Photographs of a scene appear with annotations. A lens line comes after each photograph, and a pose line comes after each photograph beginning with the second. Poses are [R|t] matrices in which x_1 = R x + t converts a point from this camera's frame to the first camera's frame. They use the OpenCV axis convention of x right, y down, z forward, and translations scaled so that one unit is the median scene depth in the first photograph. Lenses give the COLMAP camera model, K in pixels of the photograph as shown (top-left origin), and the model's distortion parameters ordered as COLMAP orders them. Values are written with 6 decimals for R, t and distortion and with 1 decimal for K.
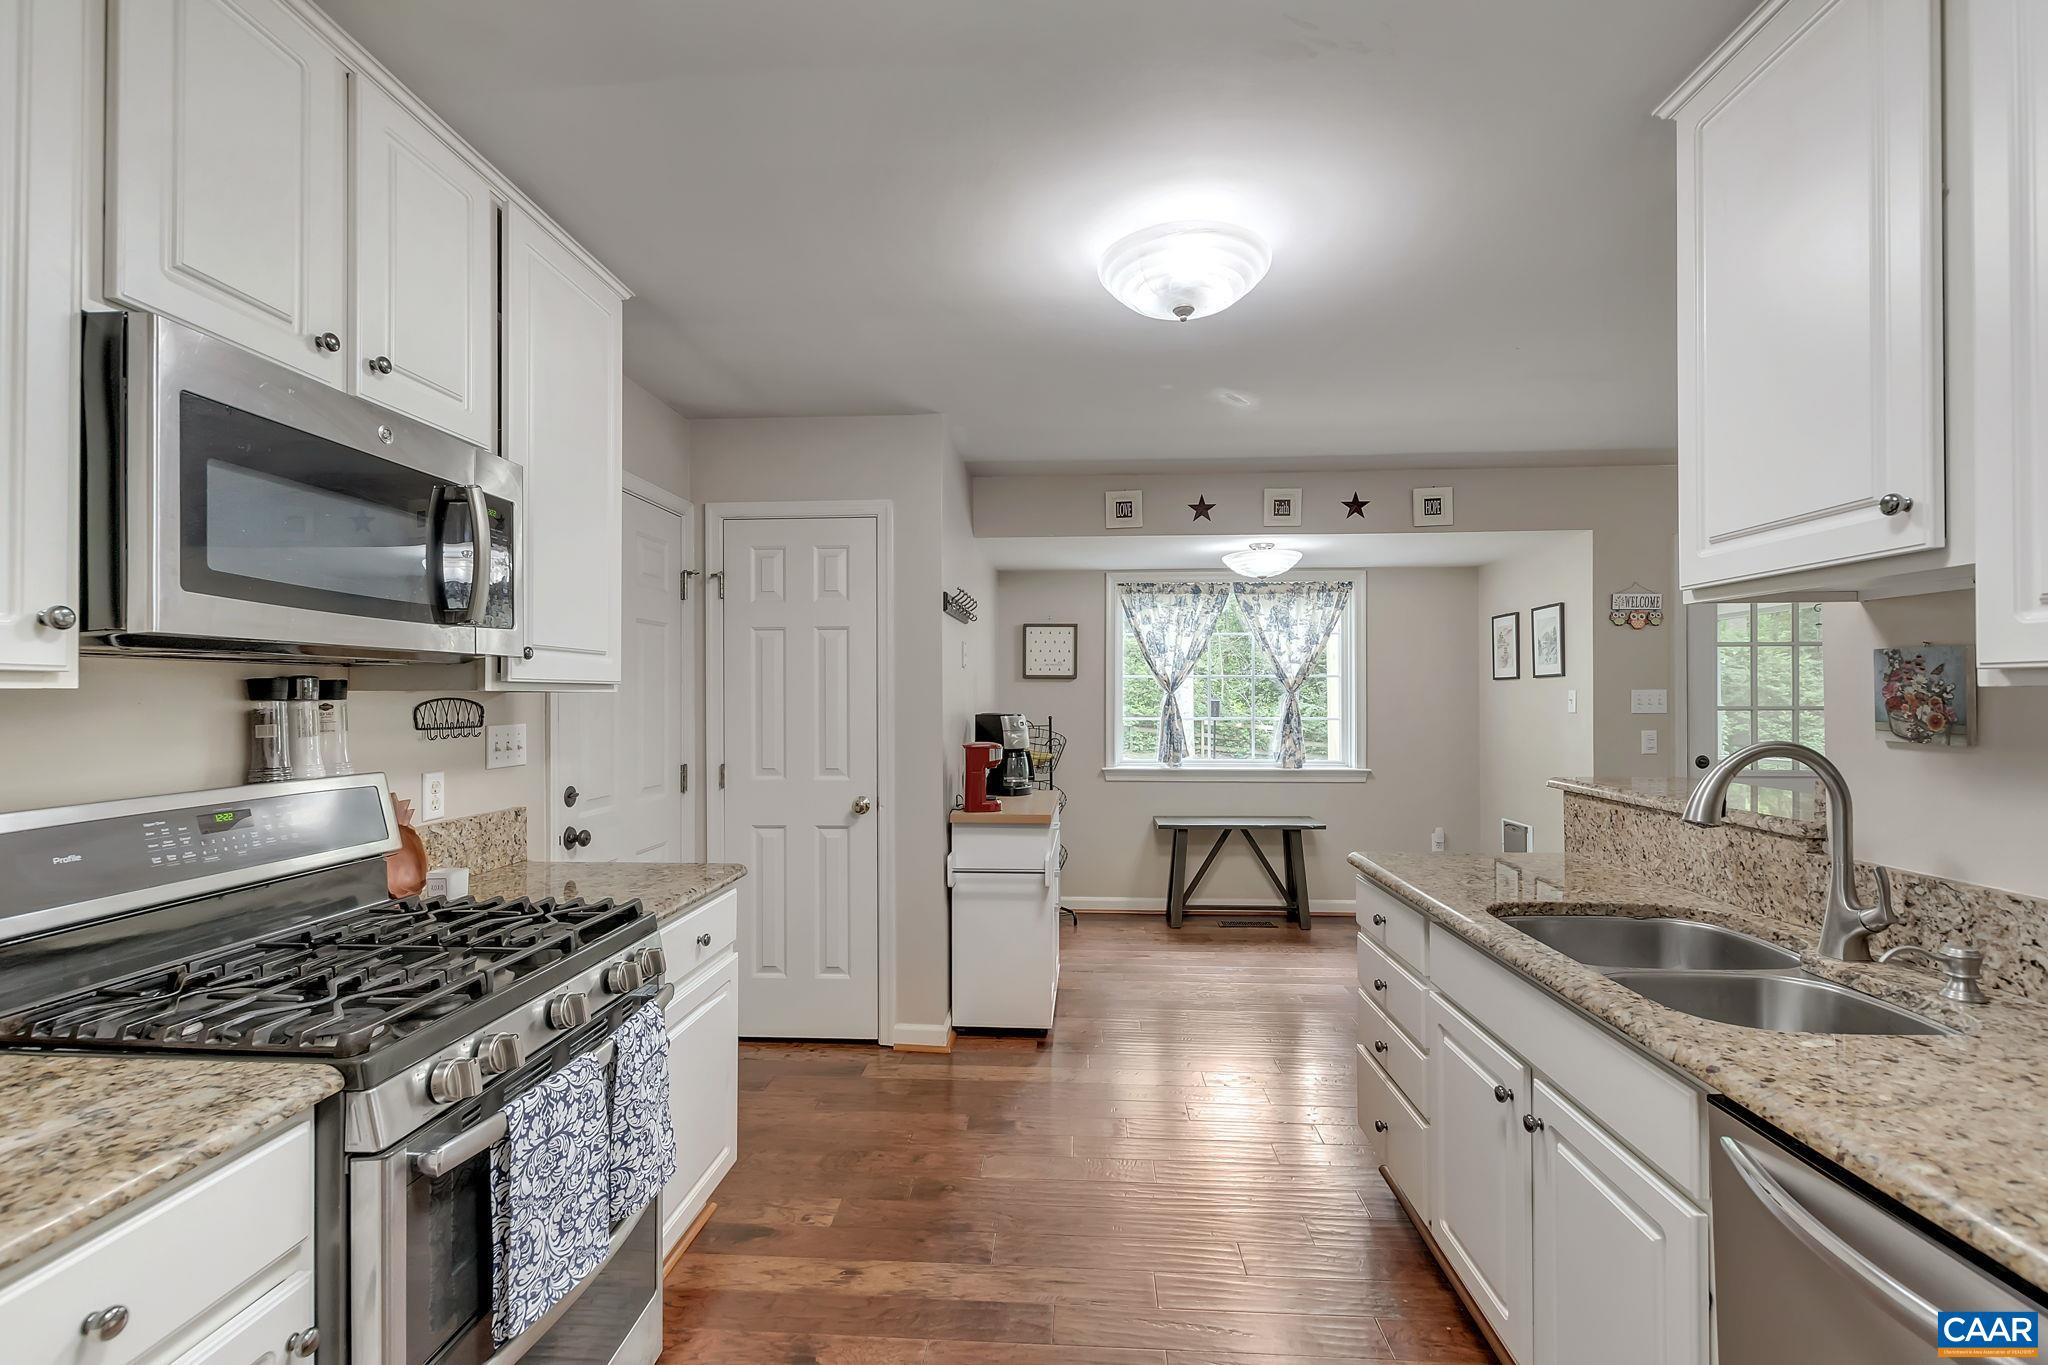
lens RADIAL K [[901.7, 0, 1016.0], [0, 901.7, 688.8], [0, 0, 1]] dist [0.002089, -0.003552]
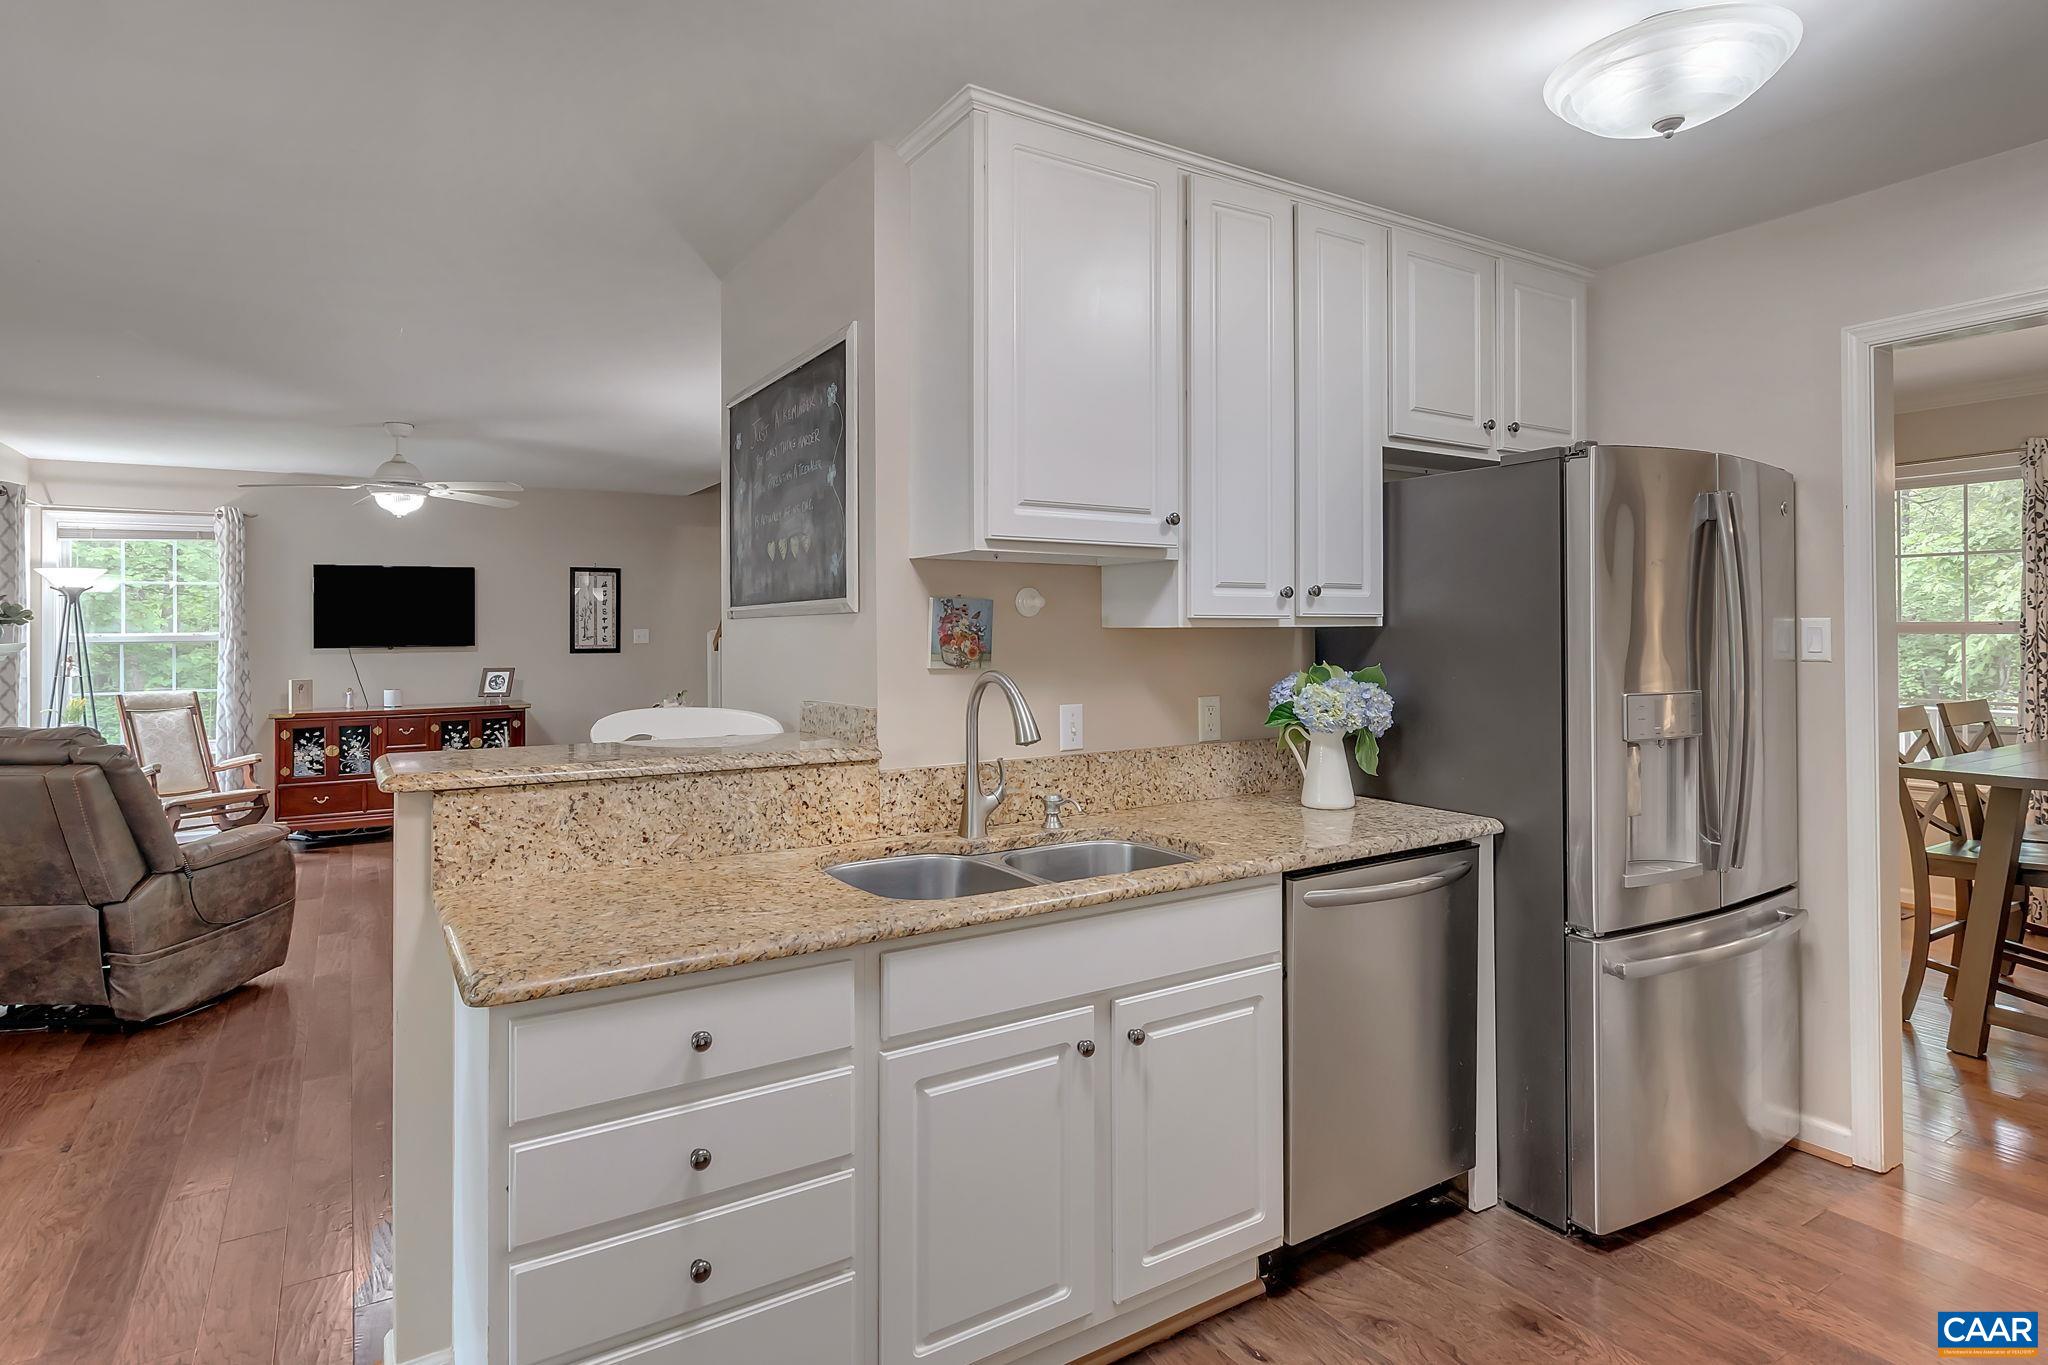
lens RADIAL K [[1112.9, 0, 1035.5], [0, 1112.9, 612.2], [0, 0, 1]] dist [0.007324, 0.000918]
pose [[-0.590671, 0.019421, 0.806679, -0.351080], [0.001622, 0.999737, -0.022882, 0.011216], [-0.806911, -0.012207, -0.590547, 1.542291]]
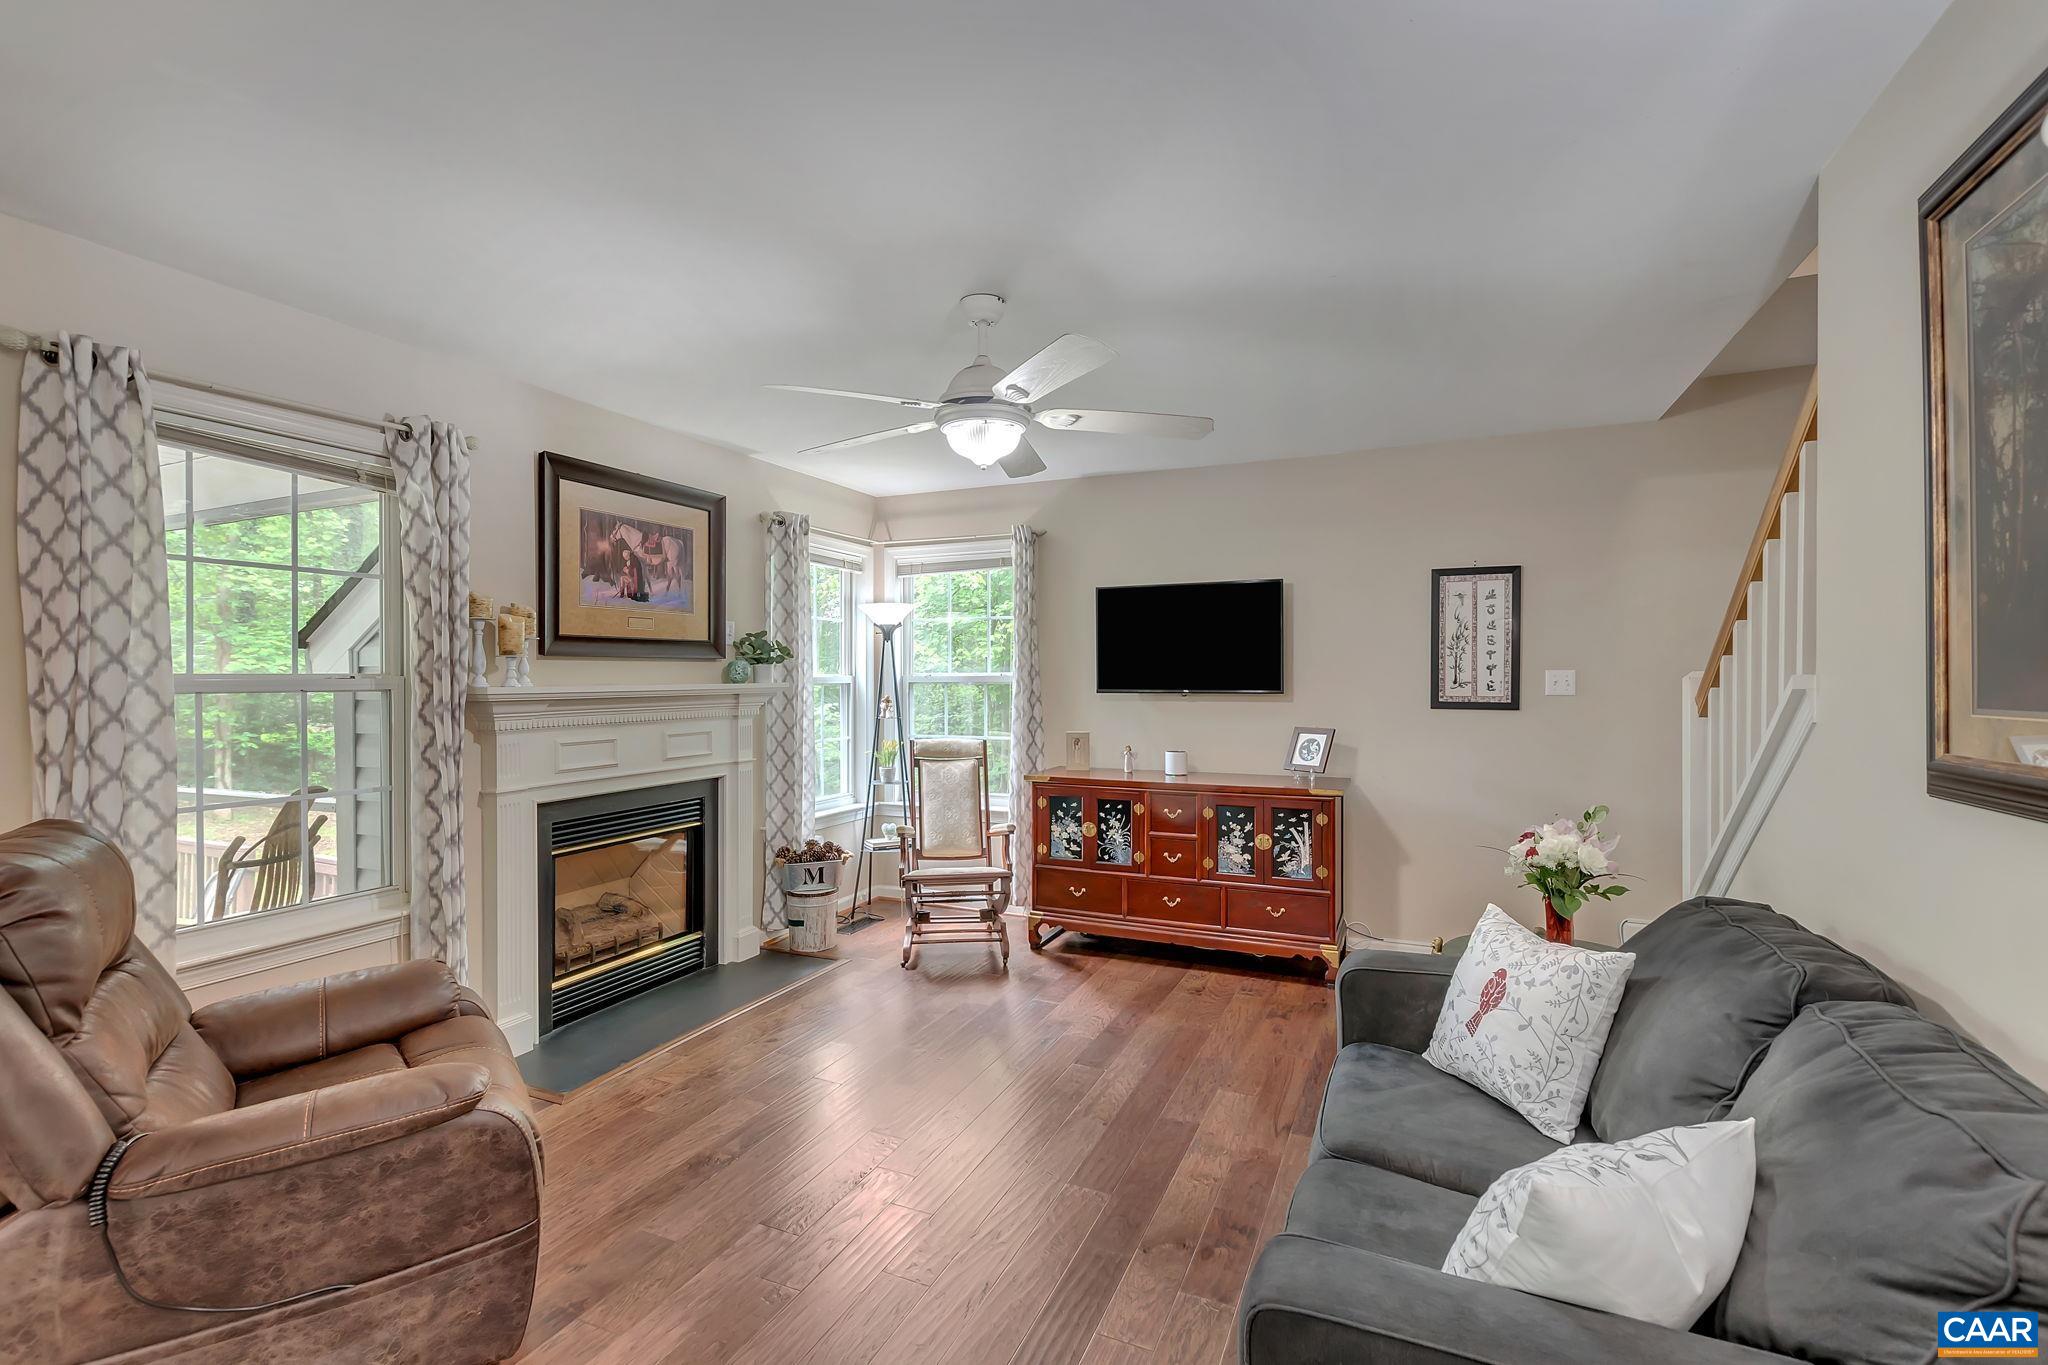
lens RADIAL K [[901.7, 0, 1025.0], [0, 901.7, 673.8], [0, 0, 1]] dist [0.002089, -0.003552]
pose [[0.346935, 0.003056, 0.937884, 0.231250], [-0.008340, 0.999965, -0.000173, 0.006549], [-0.937852, -0.007762, 0.346949, 1.292667]]
